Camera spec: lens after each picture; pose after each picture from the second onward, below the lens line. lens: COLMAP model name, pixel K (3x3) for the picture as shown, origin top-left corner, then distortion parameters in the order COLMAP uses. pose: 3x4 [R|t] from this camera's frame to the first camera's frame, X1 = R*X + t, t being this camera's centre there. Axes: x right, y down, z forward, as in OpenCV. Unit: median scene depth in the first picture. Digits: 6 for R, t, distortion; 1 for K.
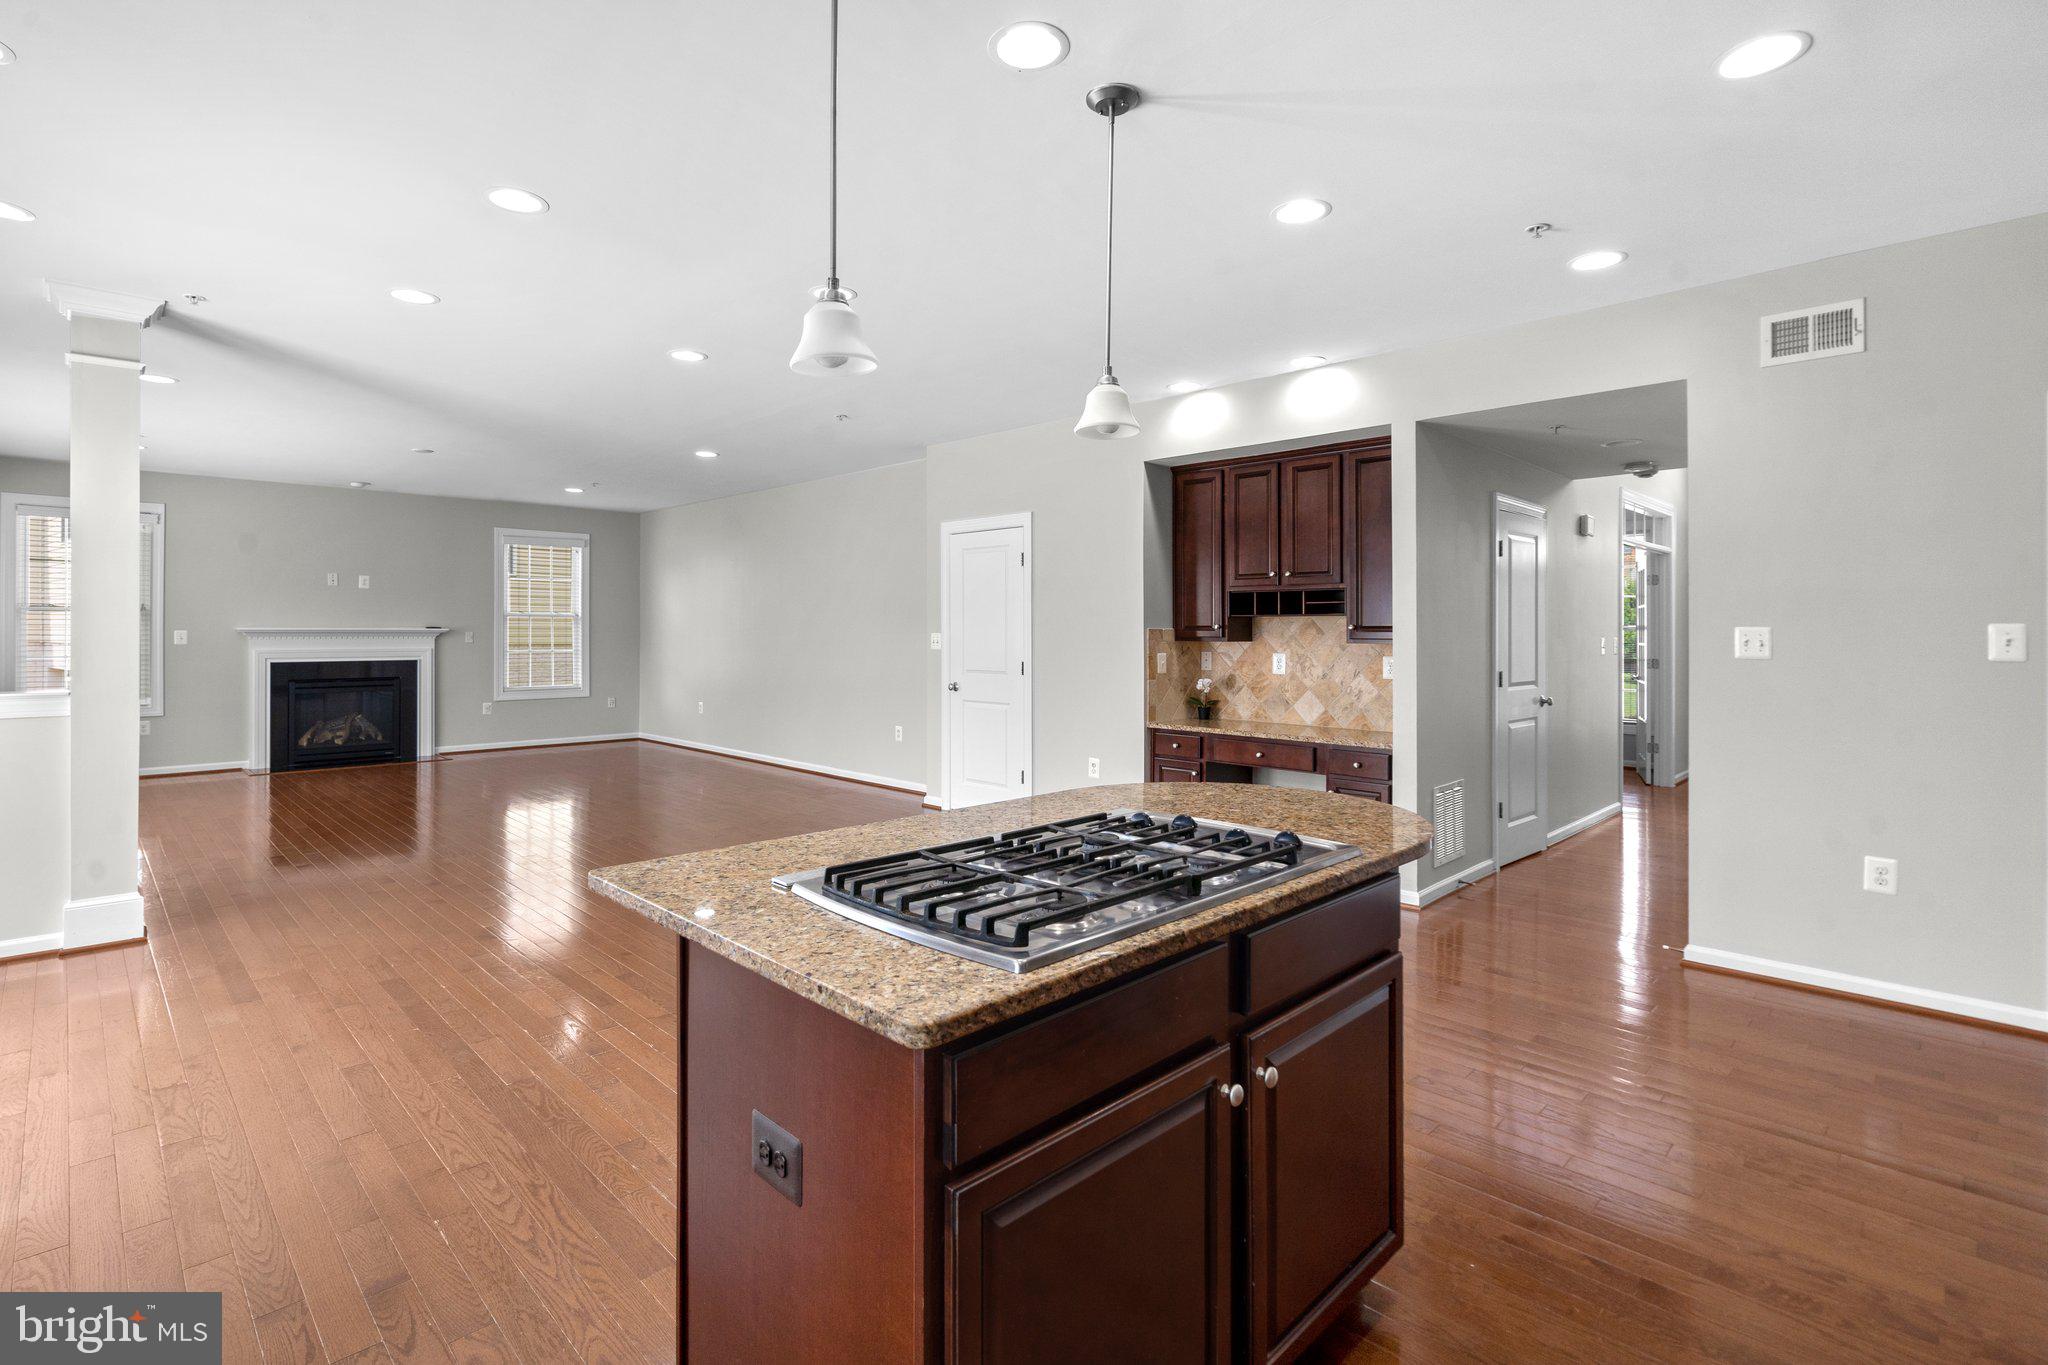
lens RADIAL K [[970.2, 0, 1025.9], [0, 970.2, 642.7], [0, 0, 1]] dist [0.002795, 0.000446]
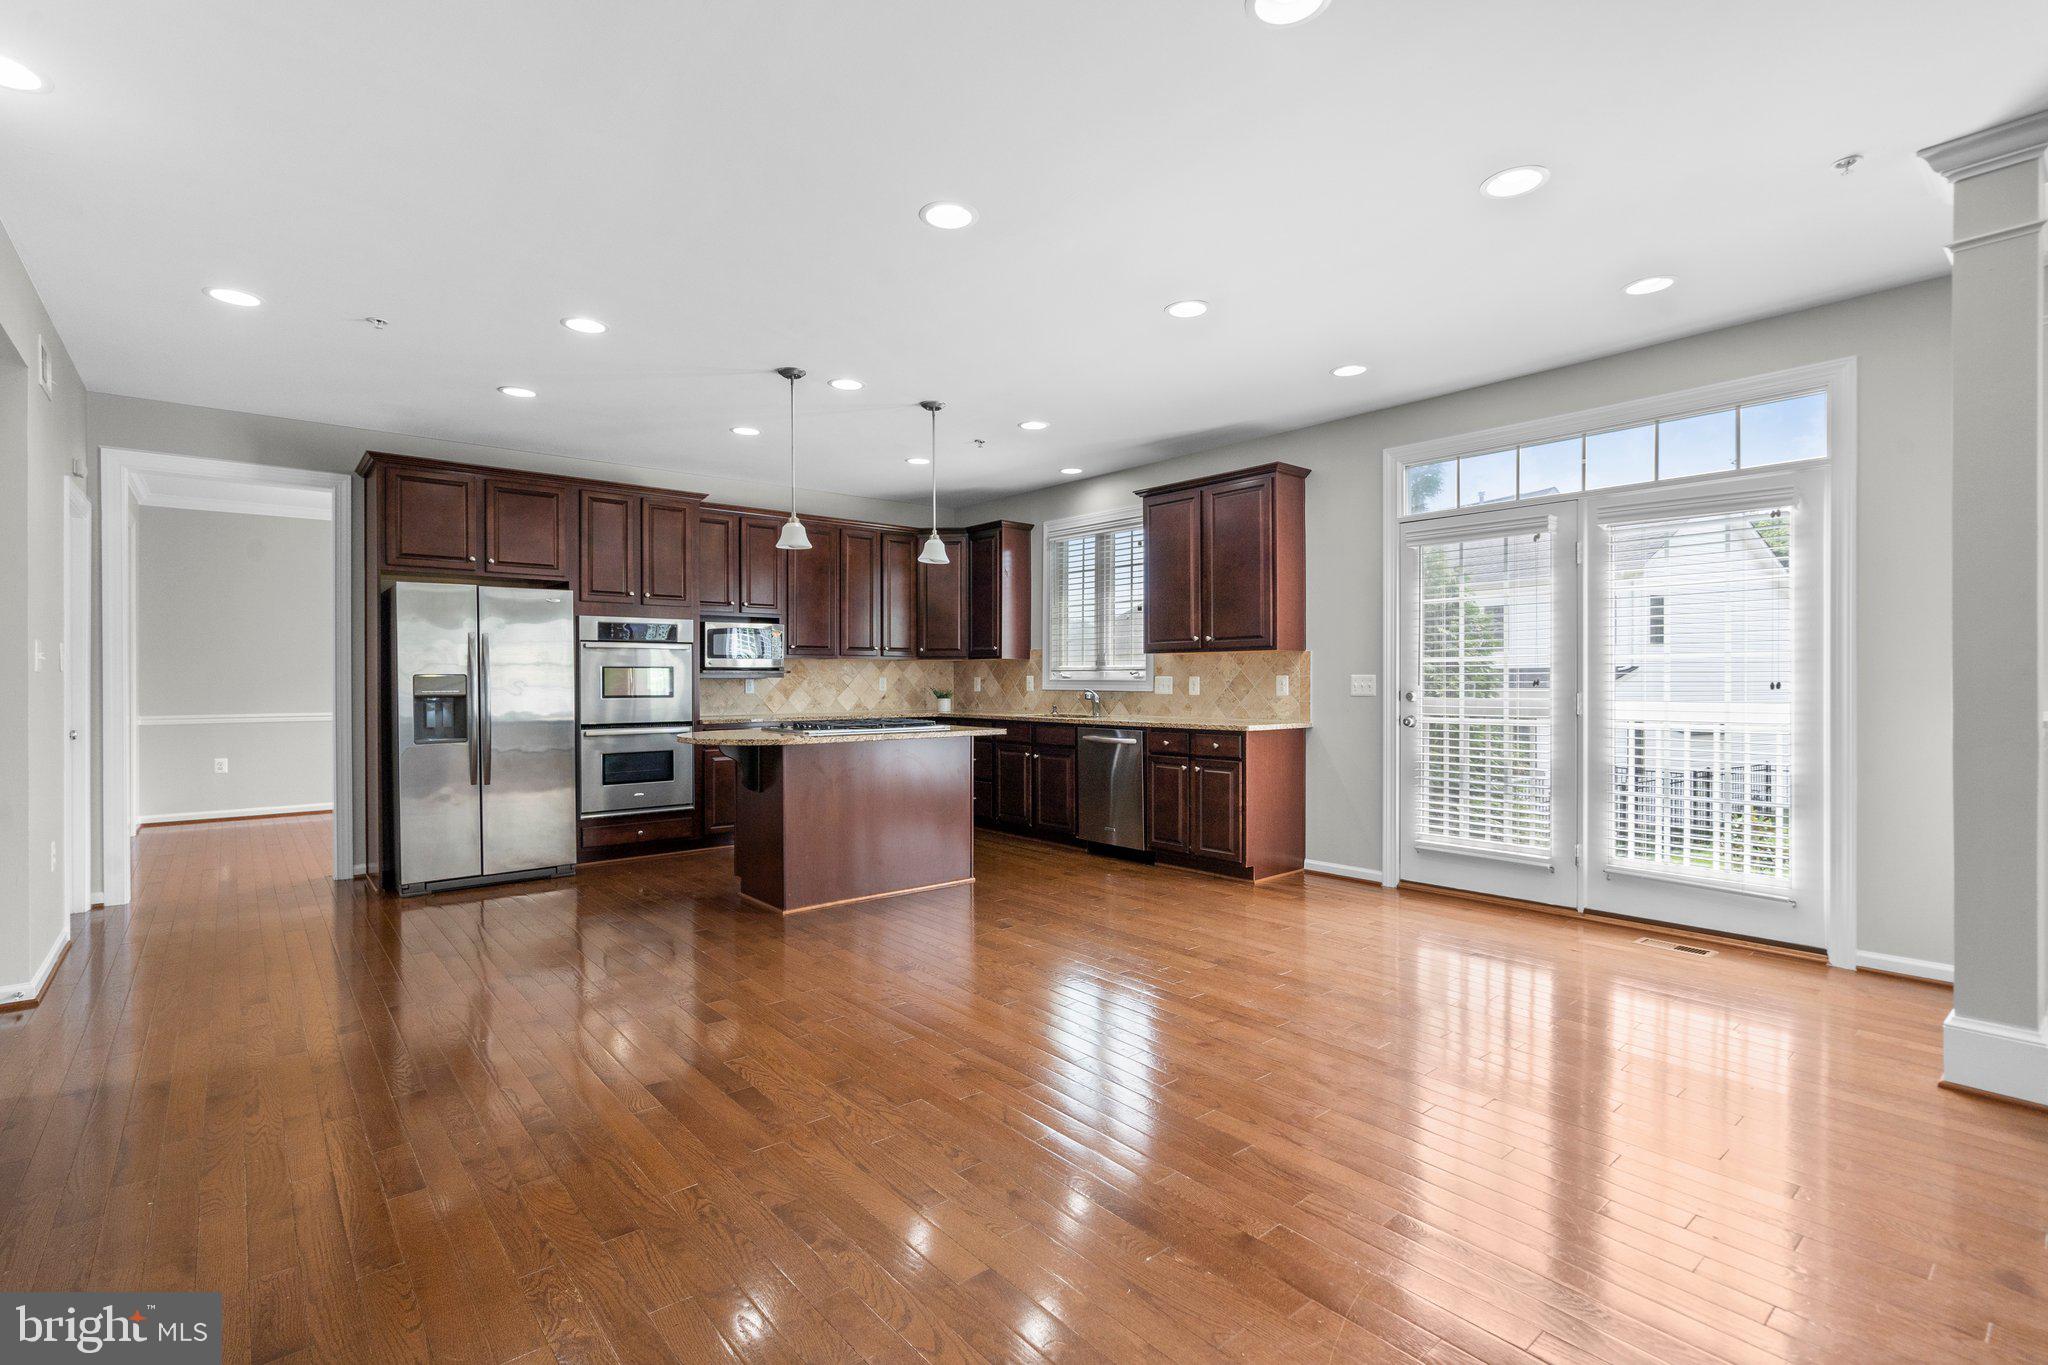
lens RADIAL K [[936.8, 0, 1012.4], [0, 936.8, 683.8], [0, 0, 1]] dist [-0.004572, 0.000643]
pose [[-0.996468, -0.002862, 0.083924, -0.139170], [-0.001575, 0.999880, 0.015396, 0.005094], [-0.083958, 0.015210, -0.996353, 0.777703]]
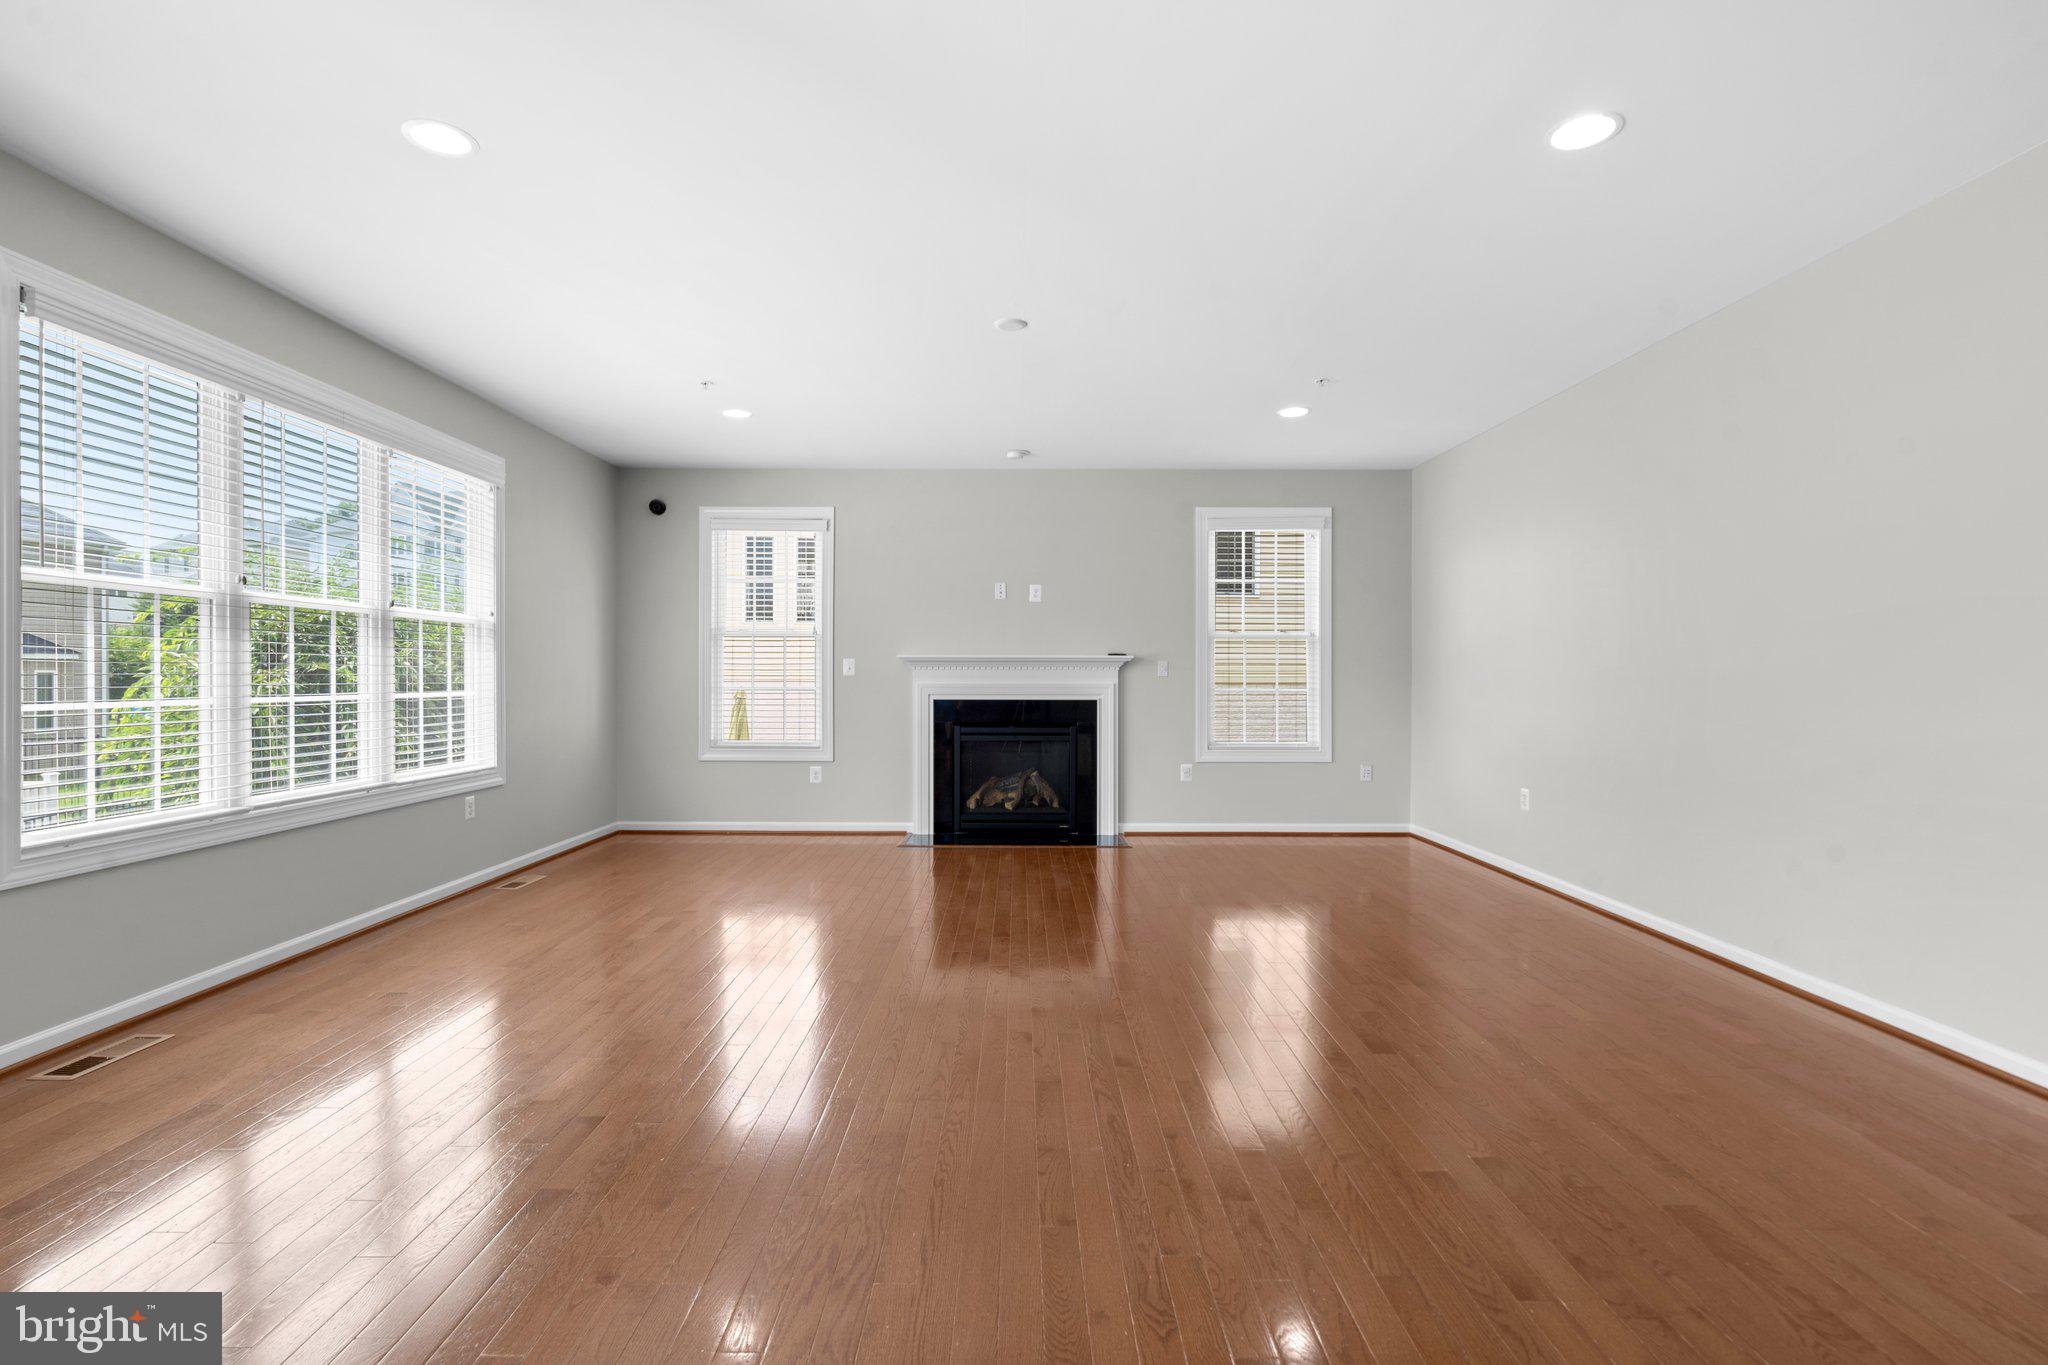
lens RADIAL K [[936.8, 0, 1012.4], [0, 936.8, 683.8], [0, 0, 1]] dist [-0.004572, 0.000643]
pose [[0.708822, 0.004980, -0.705370, -0.203181], [-0.008055, 0.999967, -0.001035, 0.007839], [0.705342, 0.006415, 0.708839, 0.514162]]
